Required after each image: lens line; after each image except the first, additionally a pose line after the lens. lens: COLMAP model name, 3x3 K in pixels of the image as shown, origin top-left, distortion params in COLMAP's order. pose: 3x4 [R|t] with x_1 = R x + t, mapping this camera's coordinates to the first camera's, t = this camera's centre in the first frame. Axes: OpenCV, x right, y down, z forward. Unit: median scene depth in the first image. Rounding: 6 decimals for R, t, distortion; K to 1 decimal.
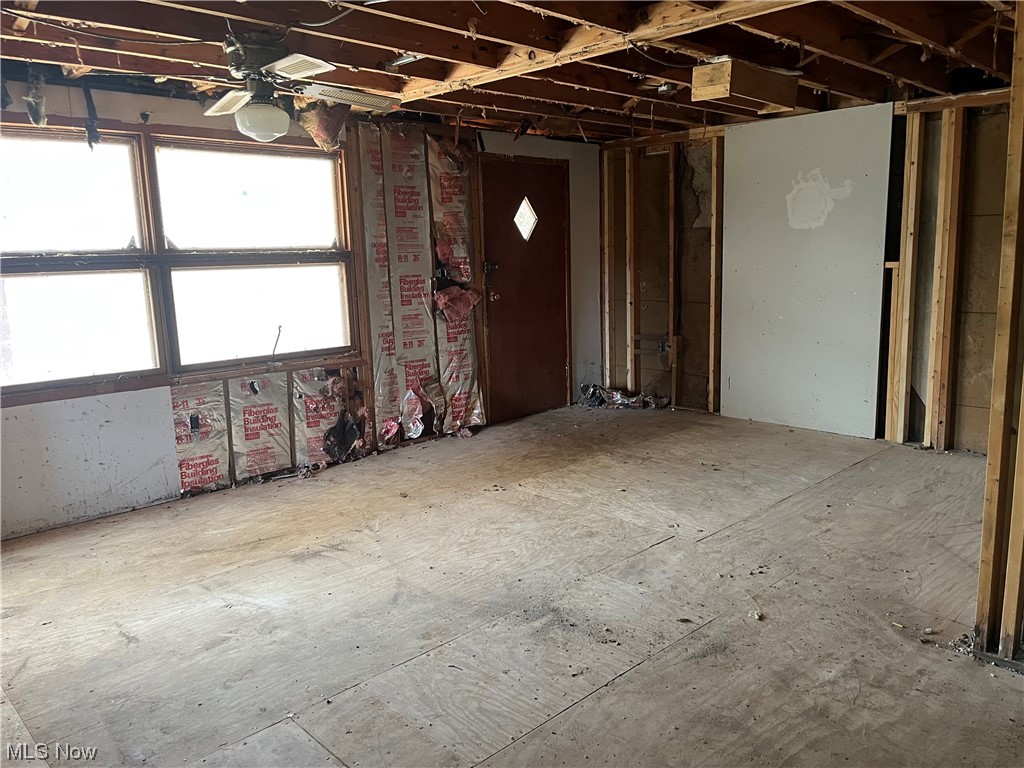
lens RADIAL K [[781.7, 0, 509.0], [0, 781.7, 382.6], [0, 0, 1]] dist [-0.002016, -0.027416]
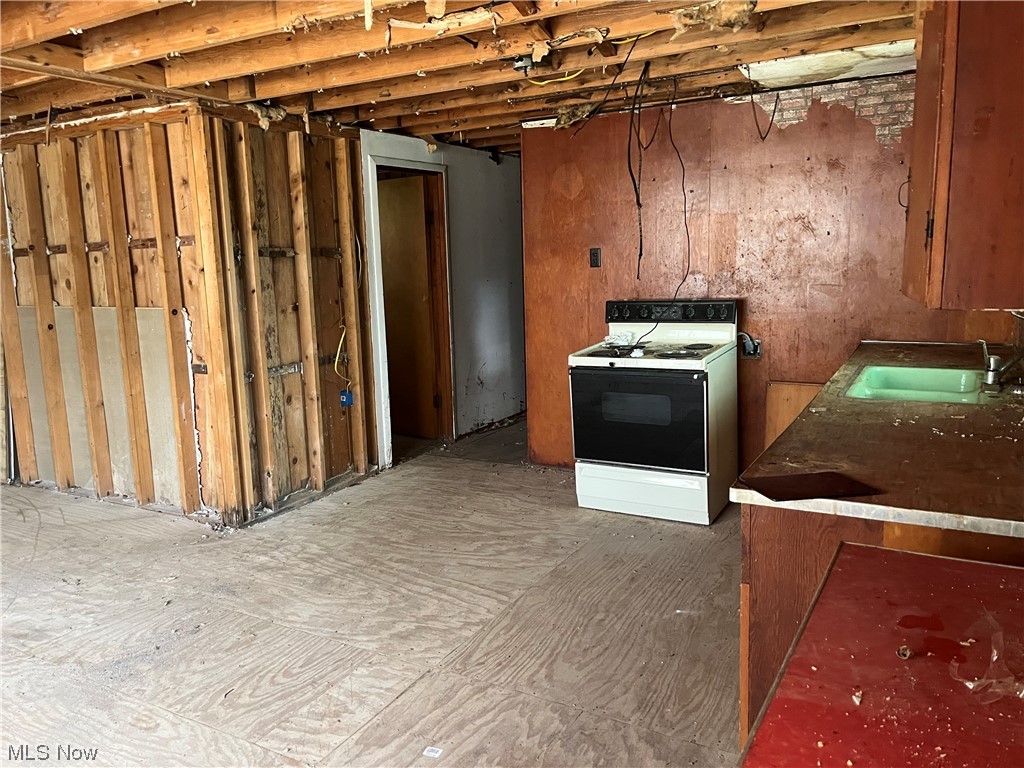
lens RADIAL K [[781.7, 0, 511.1], [0, 781.7, 382.0], [0, 0, 1]] dist [-0.002016, -0.027416]
pose [[-0.297515, -0.124798, 0.946525, -1.349753], [0.194069, 0.962815, 0.187947, -0.176461], [-0.934784, 0.239608, -0.262233, 1.032807]]
